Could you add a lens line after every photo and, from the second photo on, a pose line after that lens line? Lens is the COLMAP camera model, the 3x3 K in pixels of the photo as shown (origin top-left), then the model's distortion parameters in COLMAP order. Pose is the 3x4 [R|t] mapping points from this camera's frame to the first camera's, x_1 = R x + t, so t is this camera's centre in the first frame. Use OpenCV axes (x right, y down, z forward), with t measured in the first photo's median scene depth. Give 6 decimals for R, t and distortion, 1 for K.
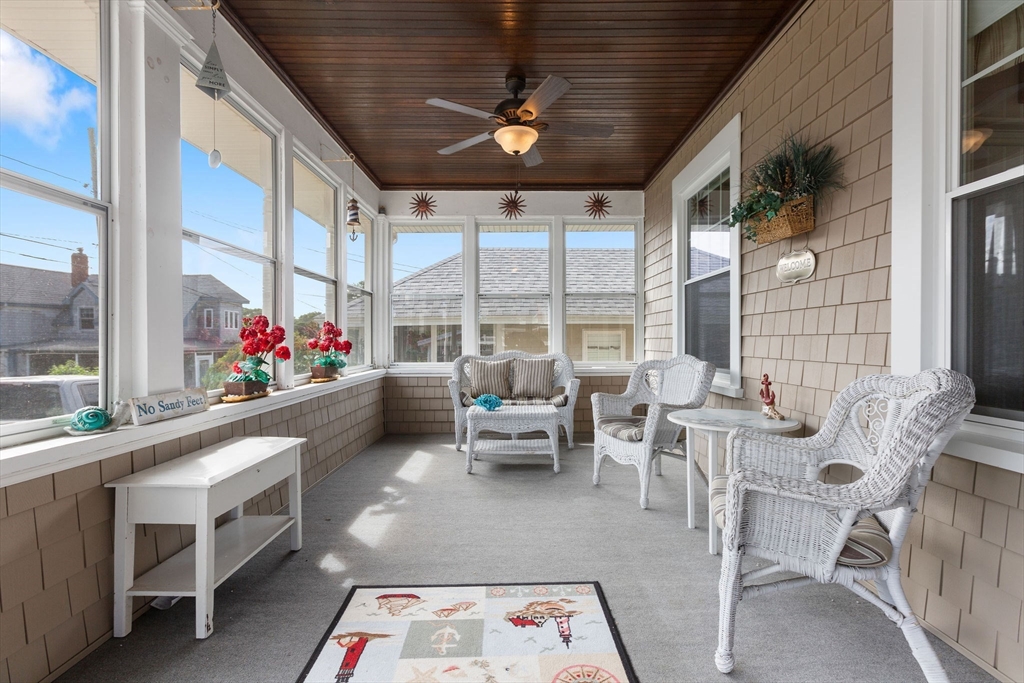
lens RADIAL K [[465.0, 0, 513.8], [0, 465.0, 345.8], [0, 0, 1]] dist [0.002267, -0.000023]
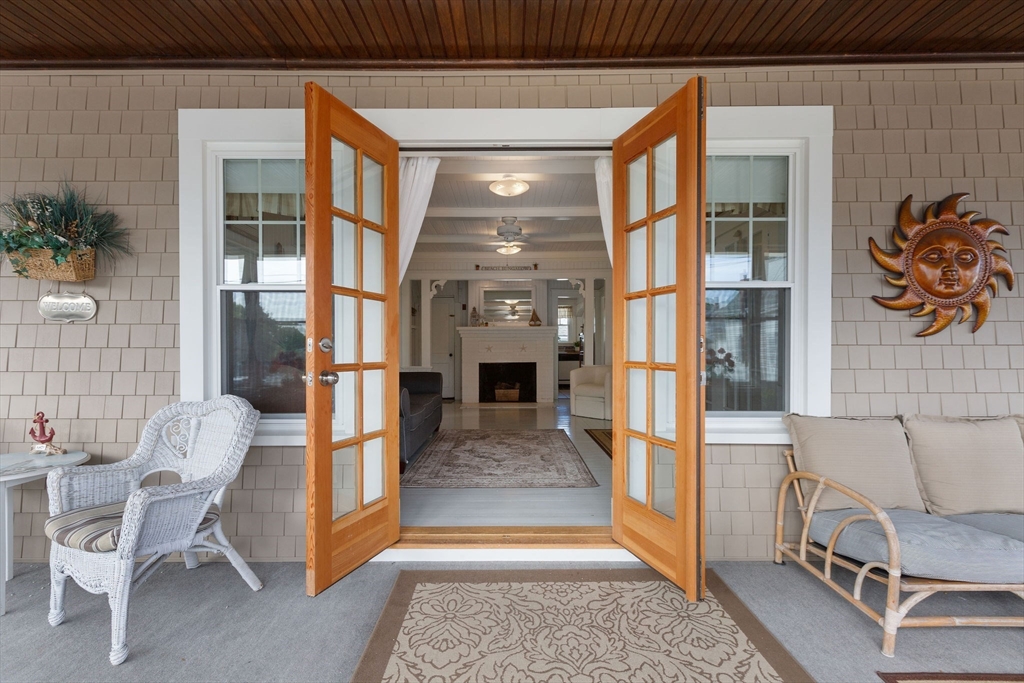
lens RADIAL K [[465.0, 0, 511.8], [0, 465.0, 345.2], [0, 0, 1]] dist [0.002267, -0.000023]
pose [[0.021574, 0.006420, 0.999747, -0.493234], [0.012571, 0.999899, -0.006692, -0.071732], [-0.999688, 0.012712, 0.021491, -0.040154]]
